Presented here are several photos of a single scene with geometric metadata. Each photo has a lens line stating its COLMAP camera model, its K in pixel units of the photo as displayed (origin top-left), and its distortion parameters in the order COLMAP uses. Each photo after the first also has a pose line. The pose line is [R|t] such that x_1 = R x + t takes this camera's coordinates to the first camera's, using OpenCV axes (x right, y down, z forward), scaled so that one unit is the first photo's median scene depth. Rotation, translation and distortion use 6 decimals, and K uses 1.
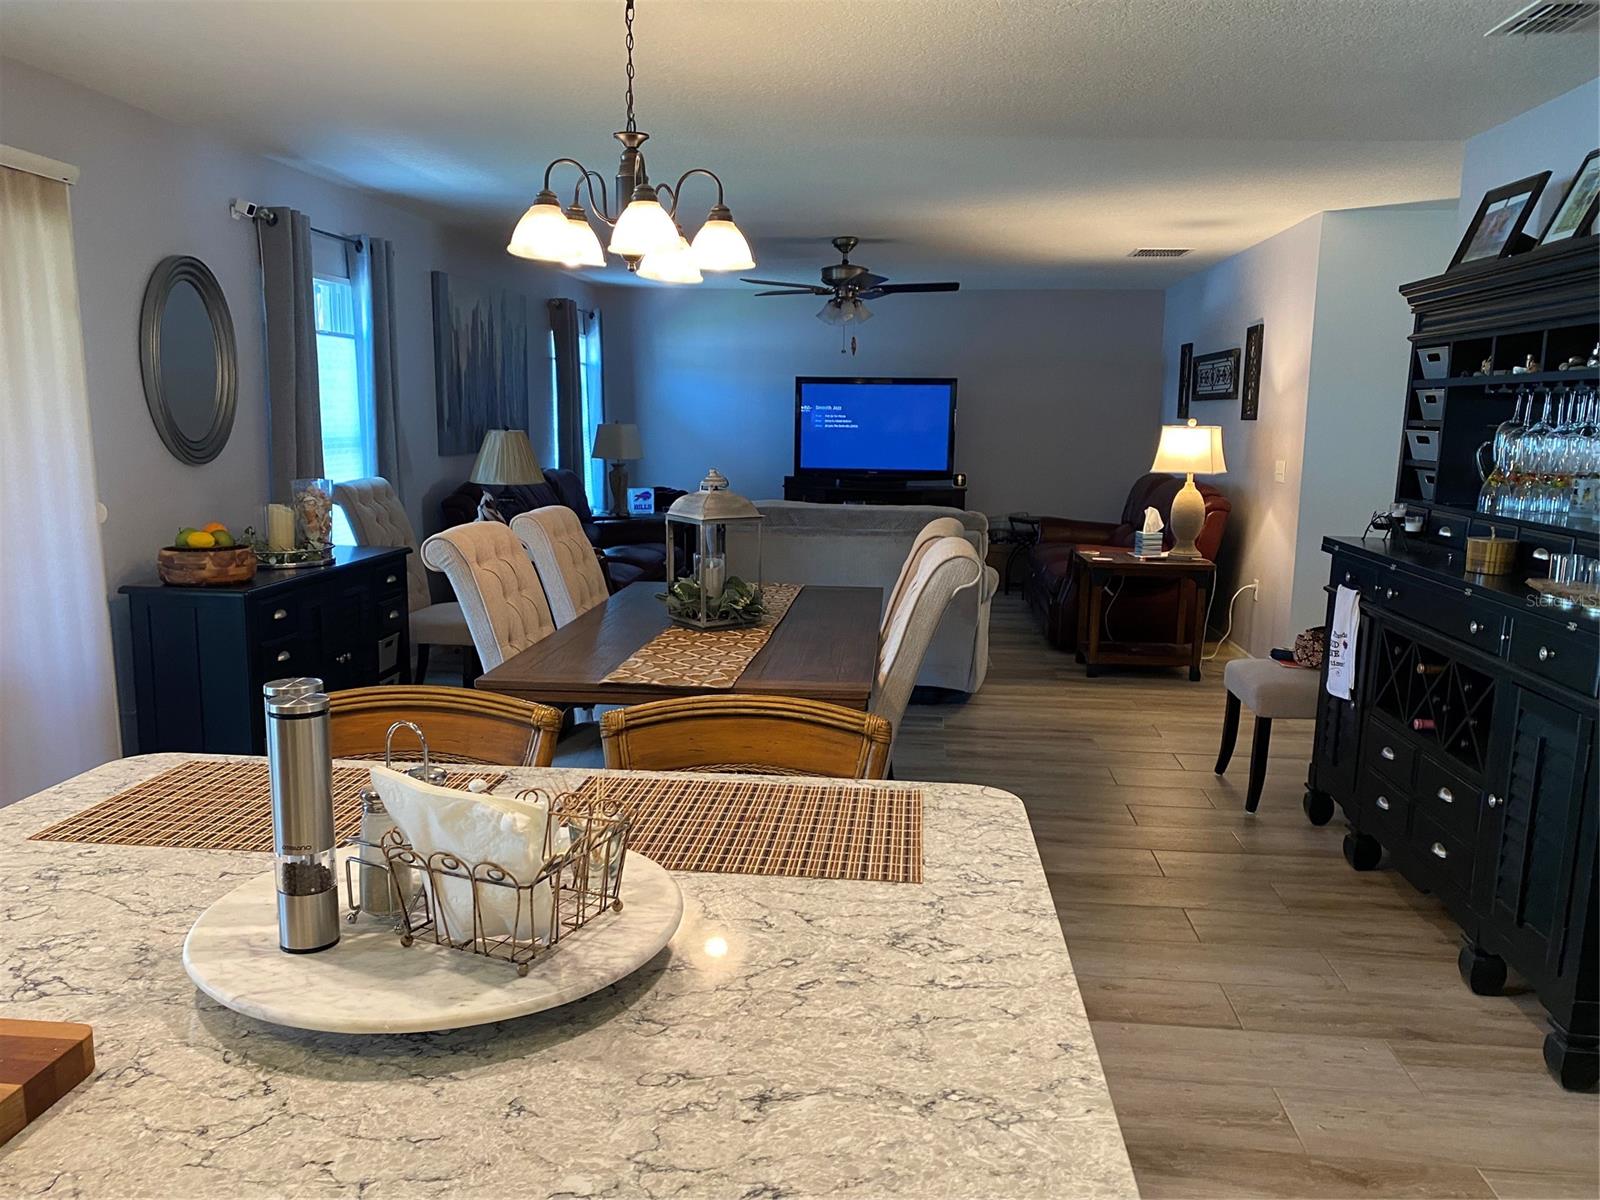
lens RADIAL K [[1215.0, 0, 794.8], [0, 1215.0, 607.1], [0, 0, 1]] dist [0.043855, -0.065610]
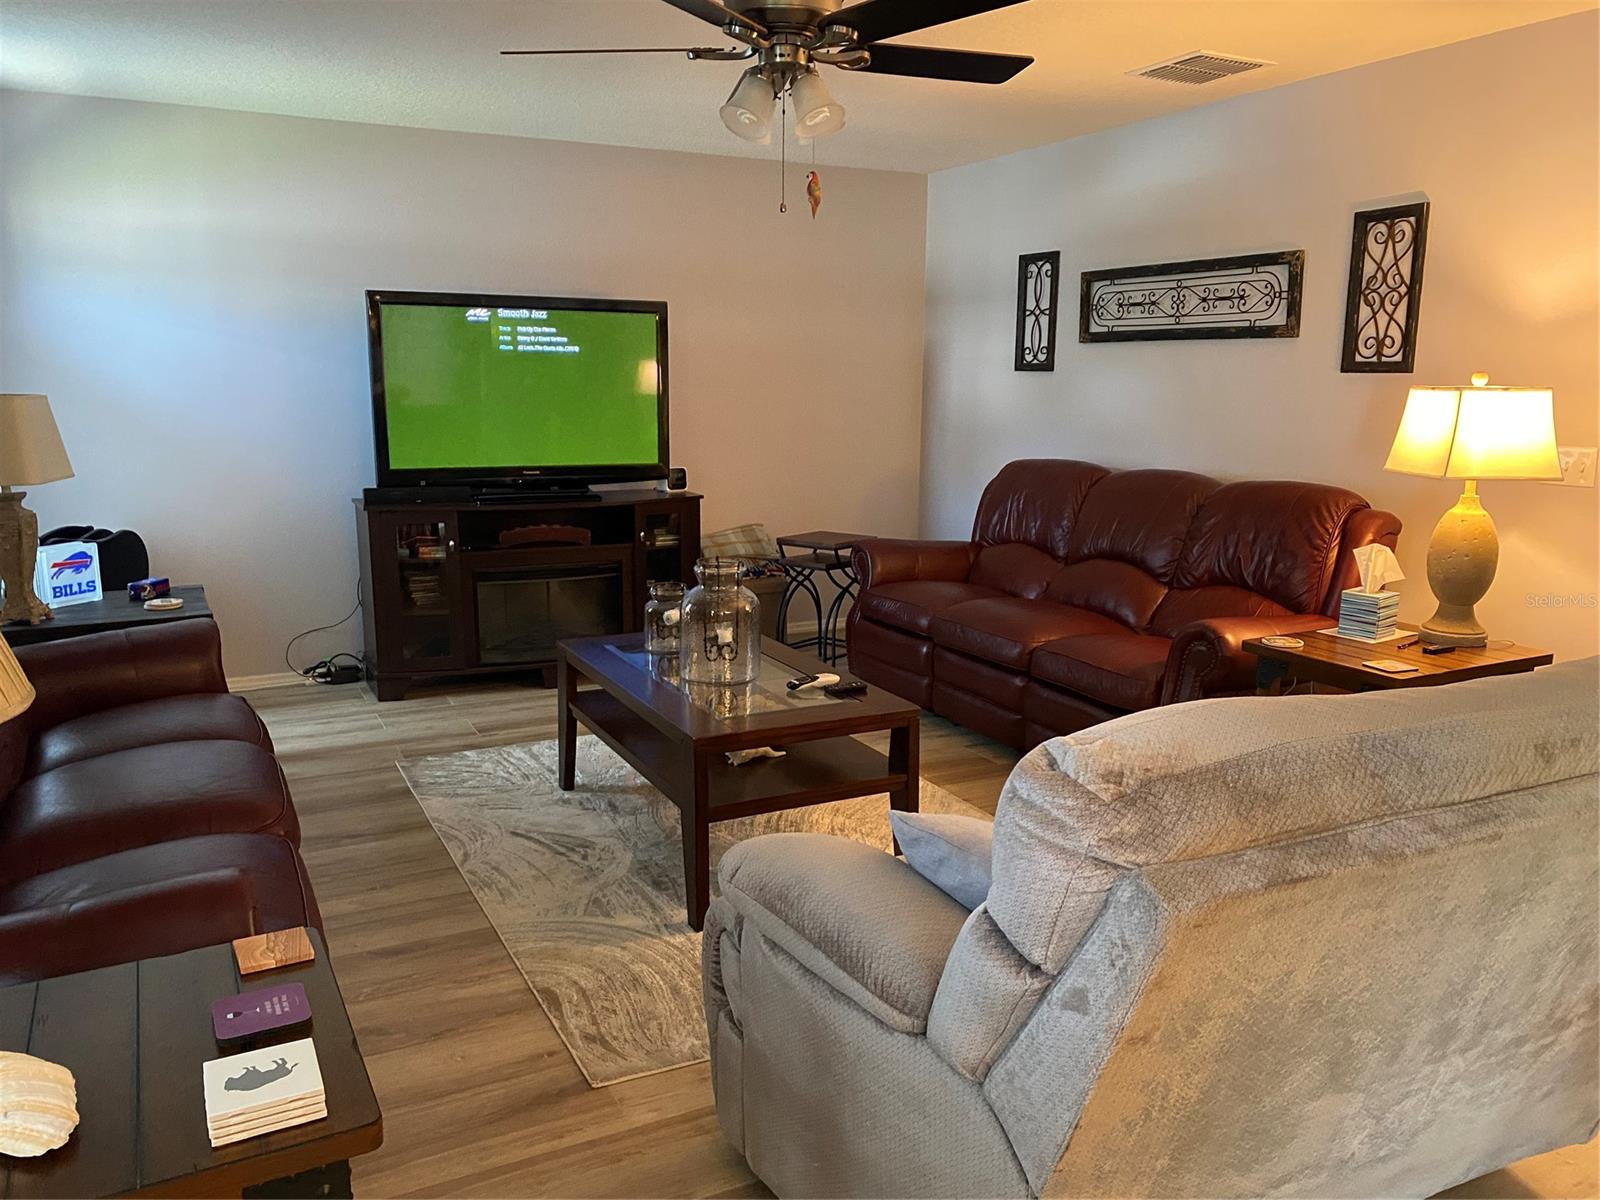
lens RADIAL K [[1215.0, 0, 807.4], [0, 1215.0, 596.5], [0, 0, 1]] dist [0.043855, -0.065610]
pose [[0.832110, -0.107894, 0.544014, -0.143709], [0.092814, 0.994152, 0.055203, -0.079004], [-0.546789, 0.004557, 0.837258, 0.505209]]
